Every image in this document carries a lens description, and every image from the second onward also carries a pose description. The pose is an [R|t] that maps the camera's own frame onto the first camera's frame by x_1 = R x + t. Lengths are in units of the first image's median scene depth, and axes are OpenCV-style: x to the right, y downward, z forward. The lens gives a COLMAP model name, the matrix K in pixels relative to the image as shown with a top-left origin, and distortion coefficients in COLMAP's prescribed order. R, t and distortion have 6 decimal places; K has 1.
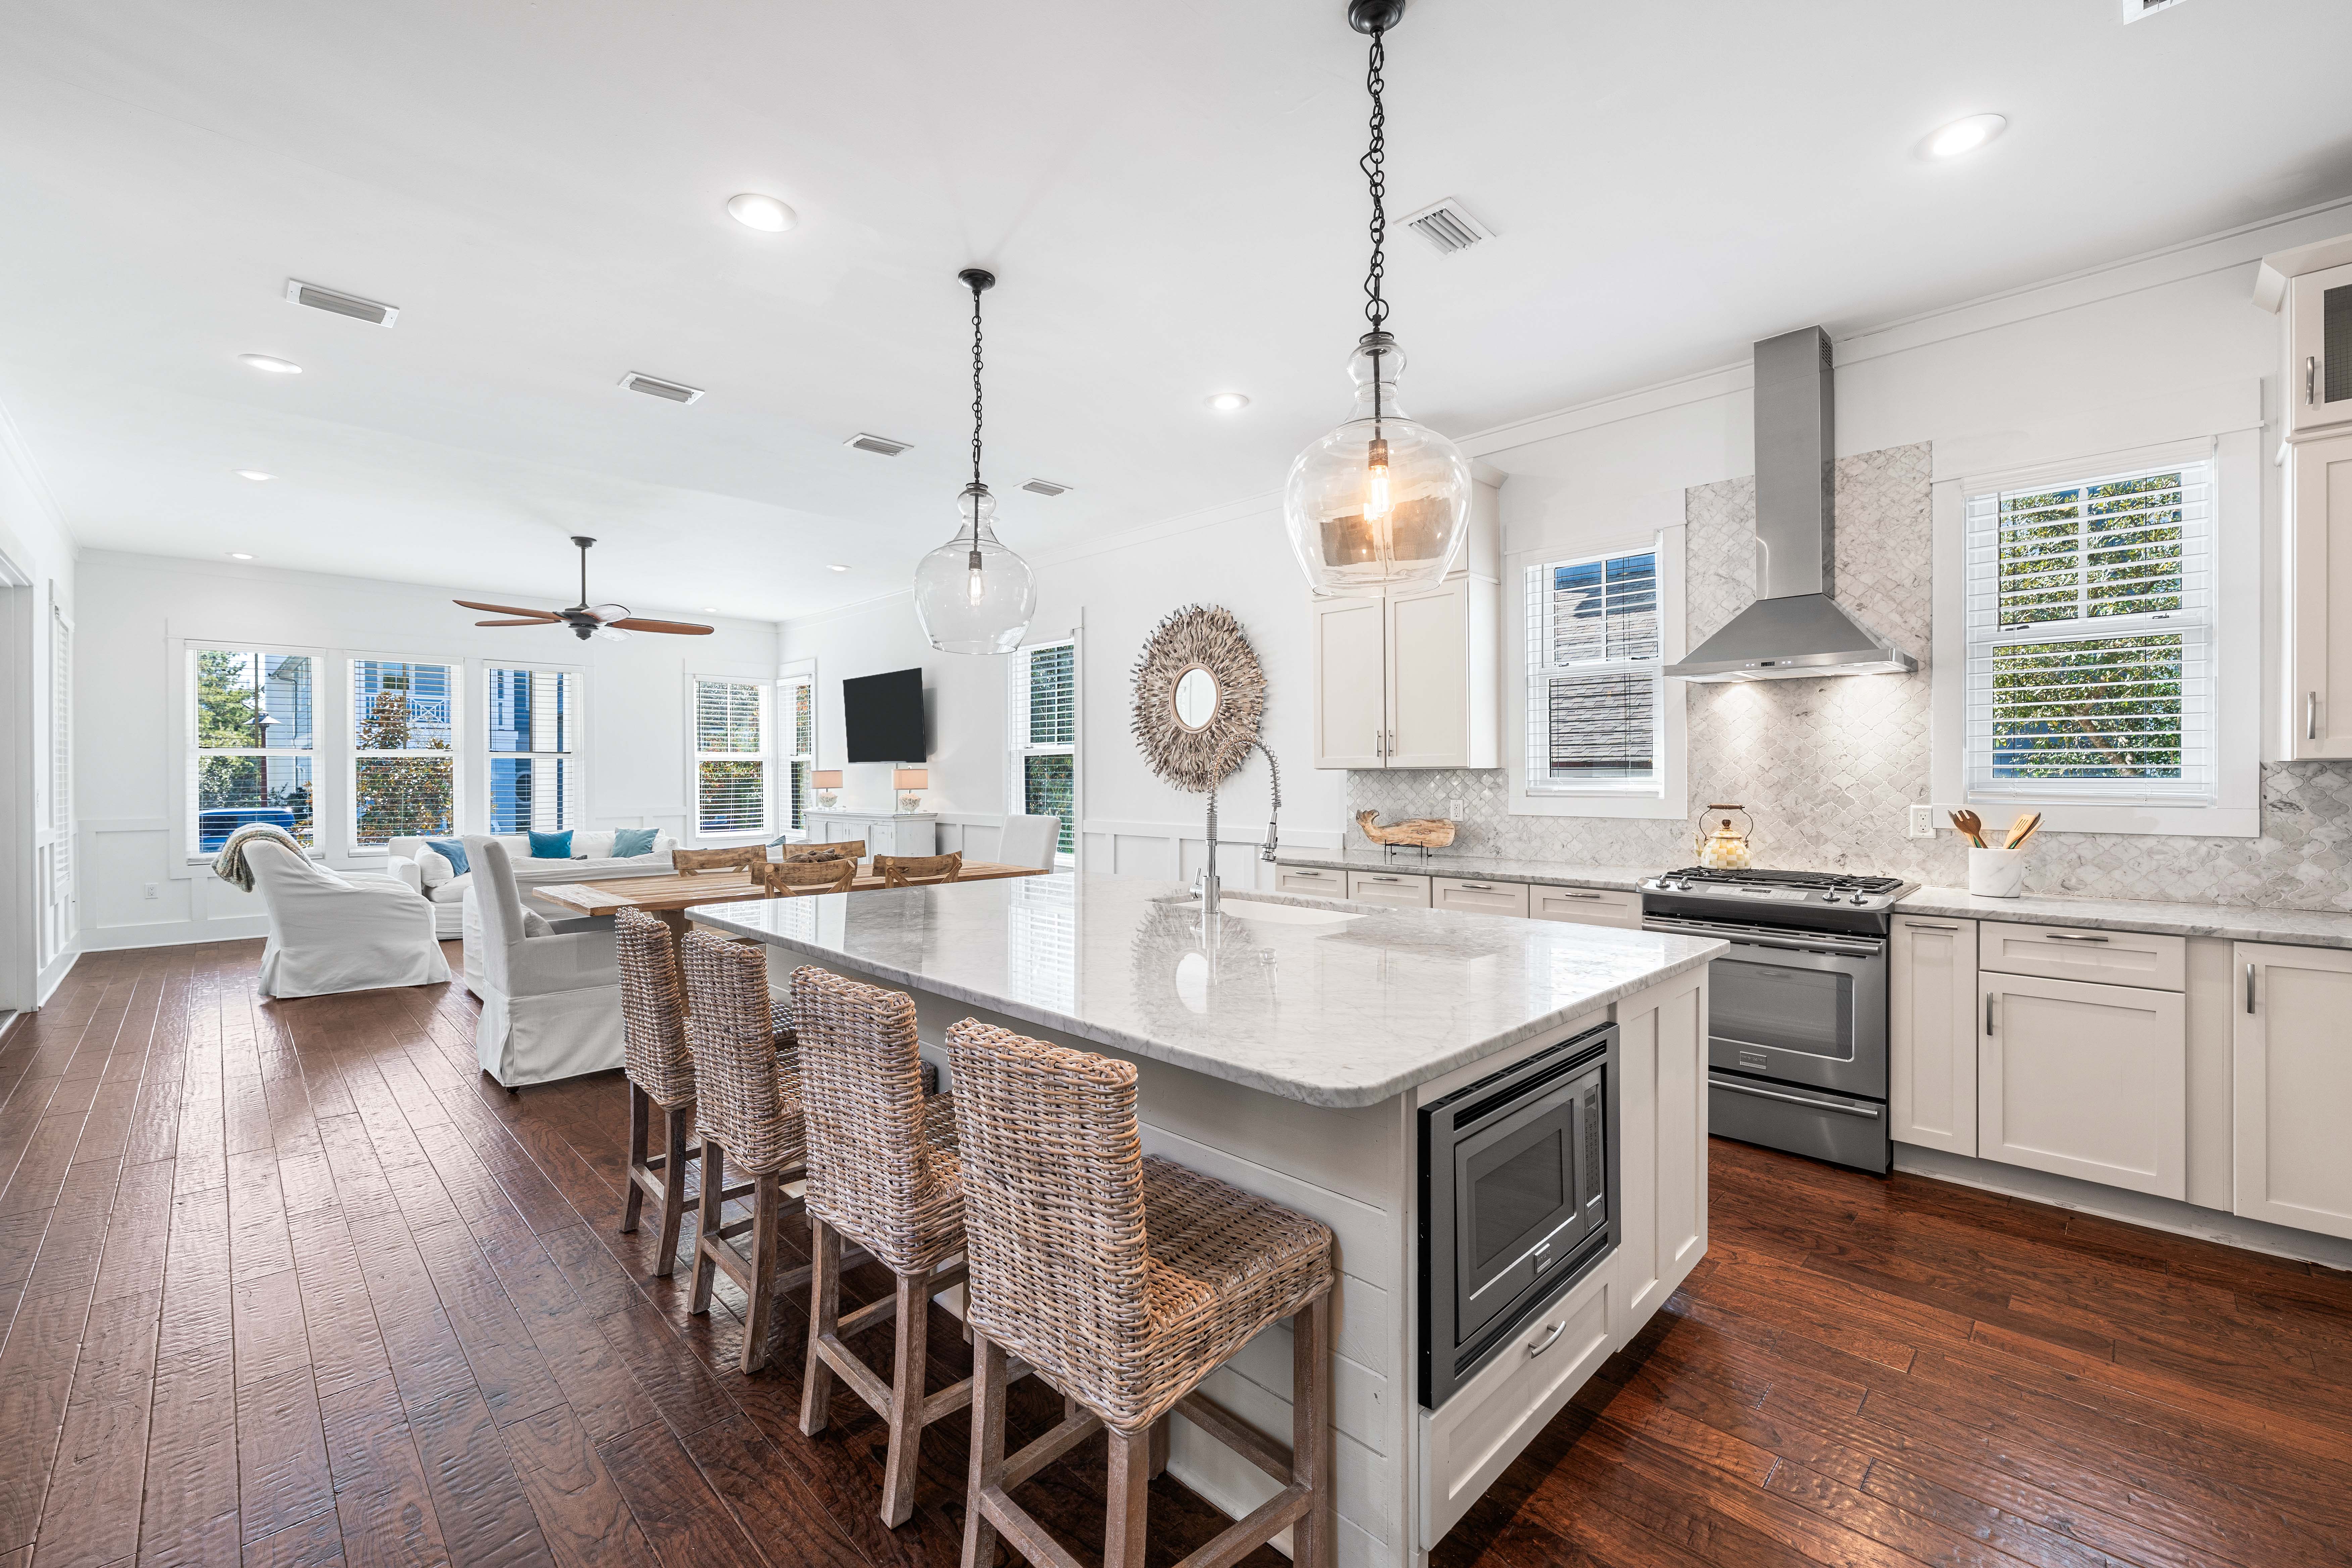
lens RADIAL K [[933.1, 0, 1175.0], [0, 933.1, 780.8], [0, 0, 1]] dist [-0.001208, -0.000035]
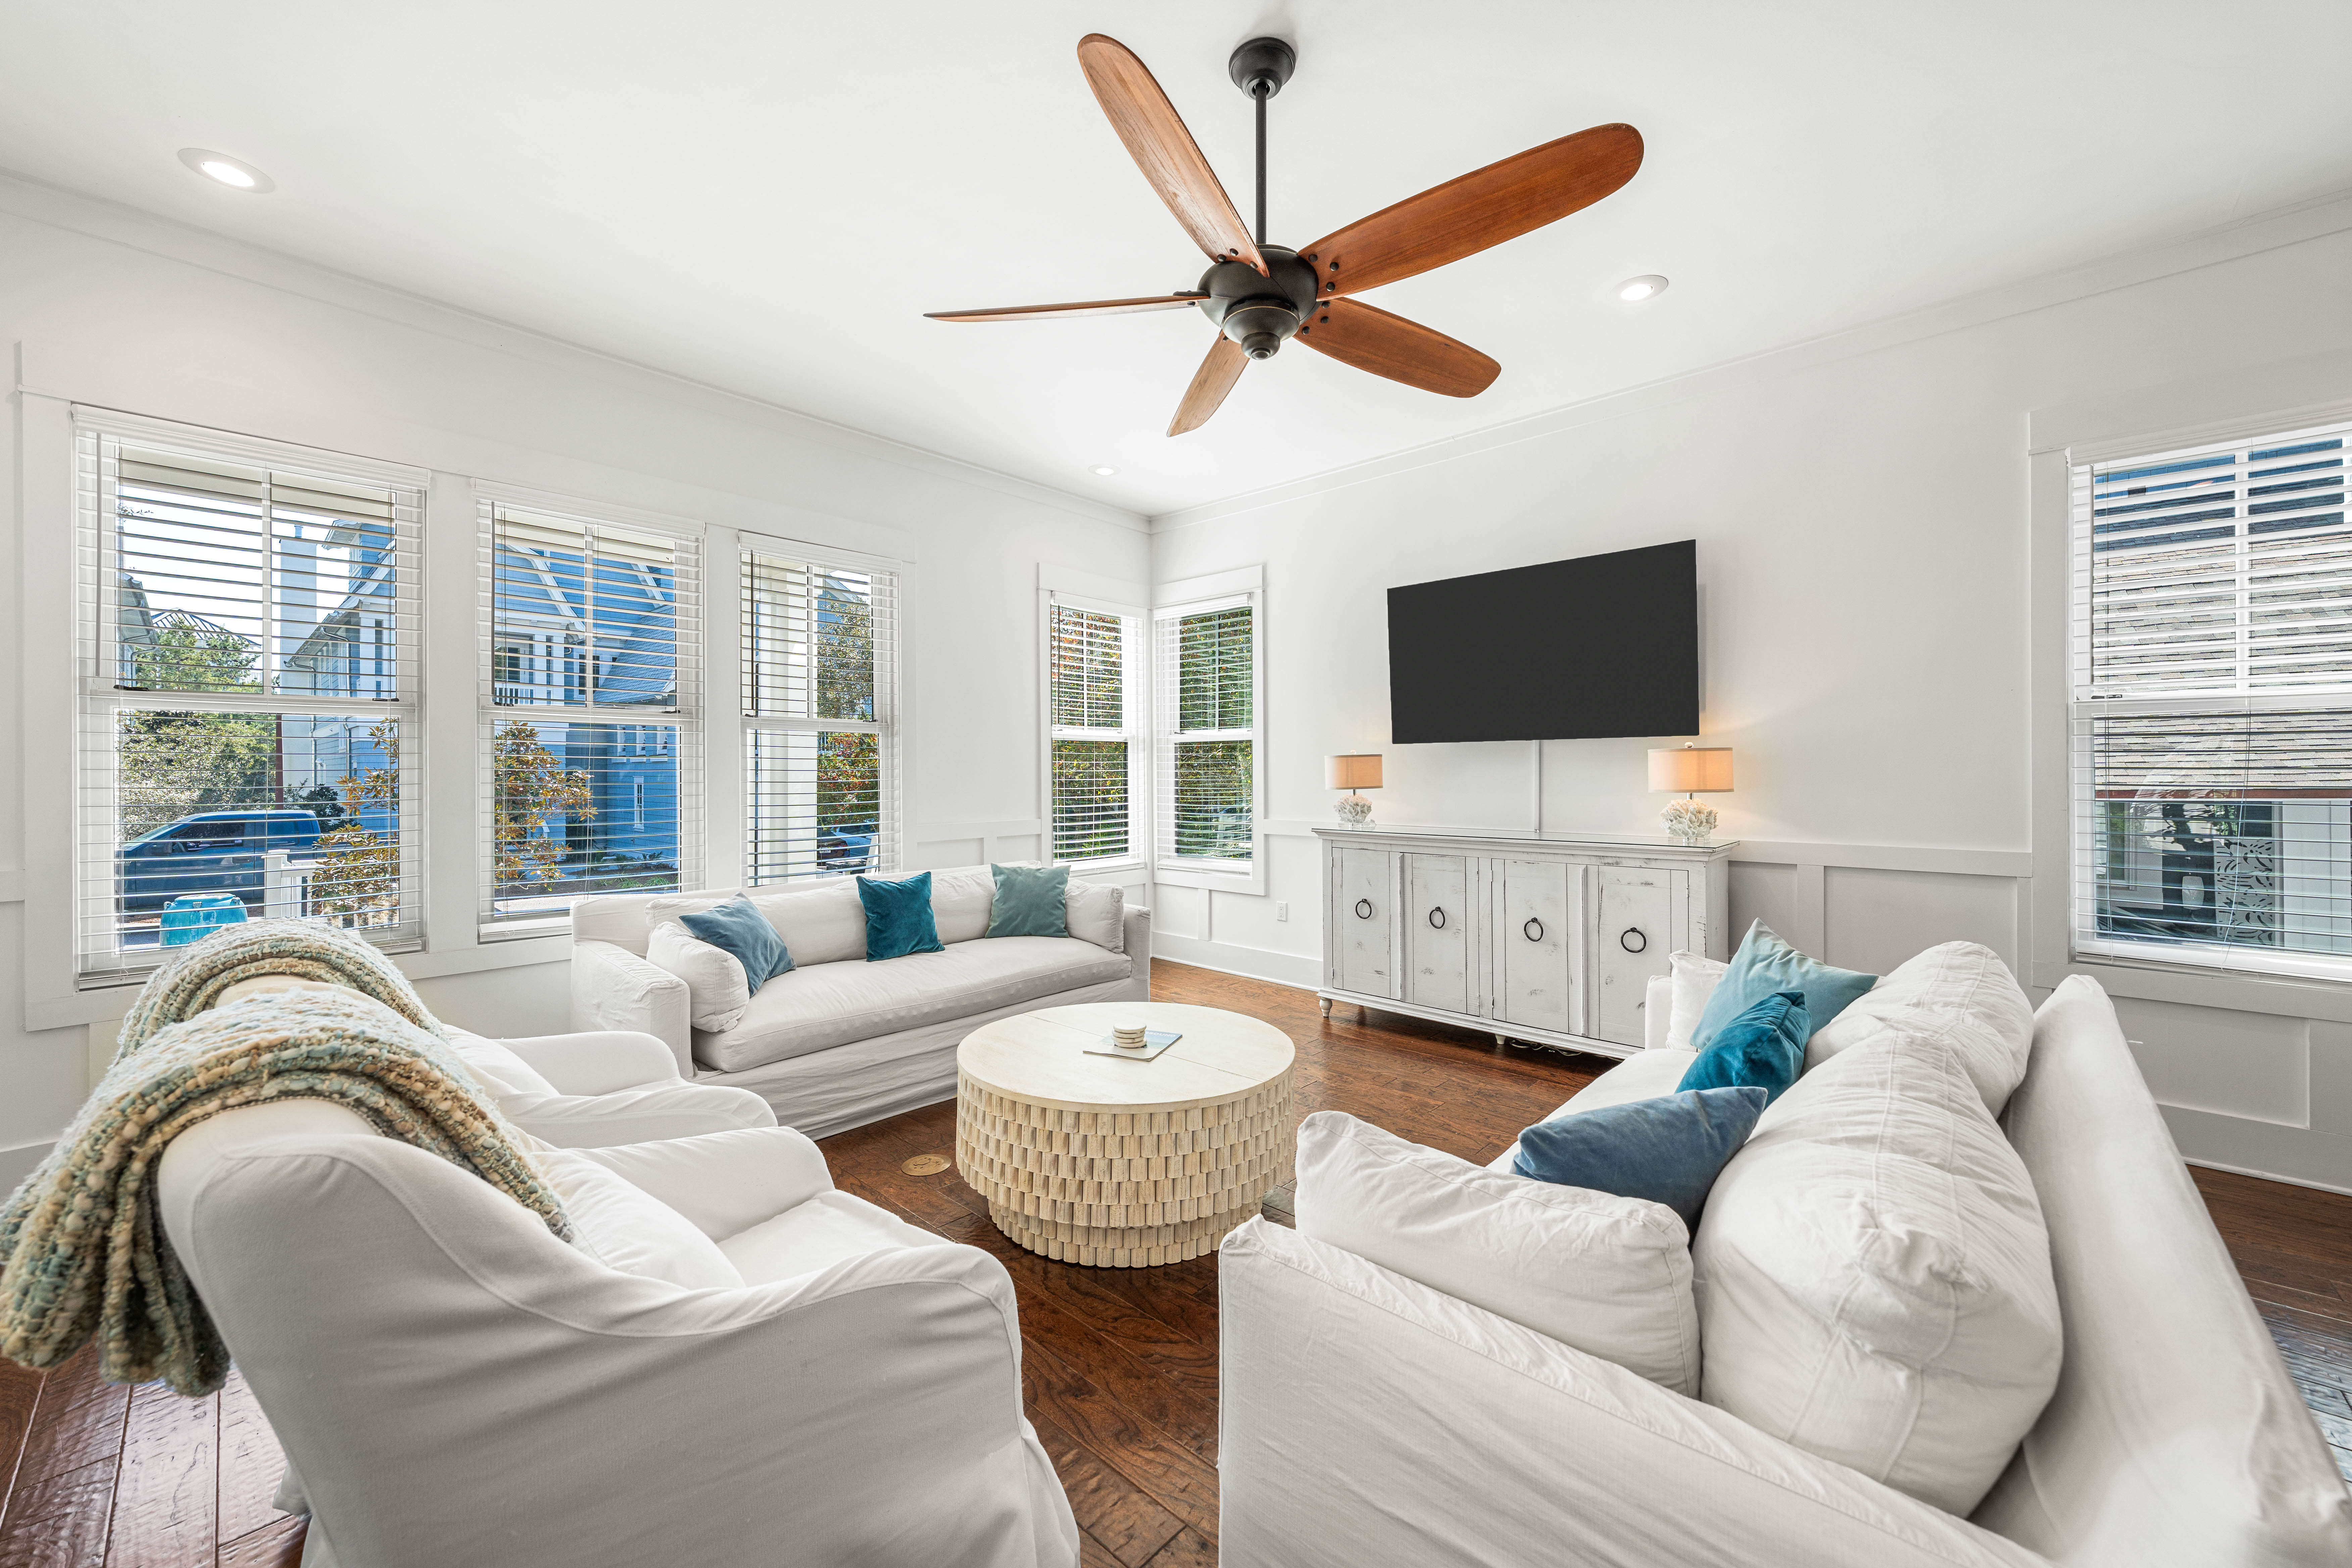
lens RADIAL K [[913.8, 0, 1158.3], [0, 913.8, 768.8], [0, 0, 1]] dist [0.011724, 0.000137]
pose [[0.999948, 0.001096, -0.010128, -0.411131], [-0.001129, 0.999994, -0.003269, -0.001972], [0.010125, 0.003281, 0.999943, 0.409460]]
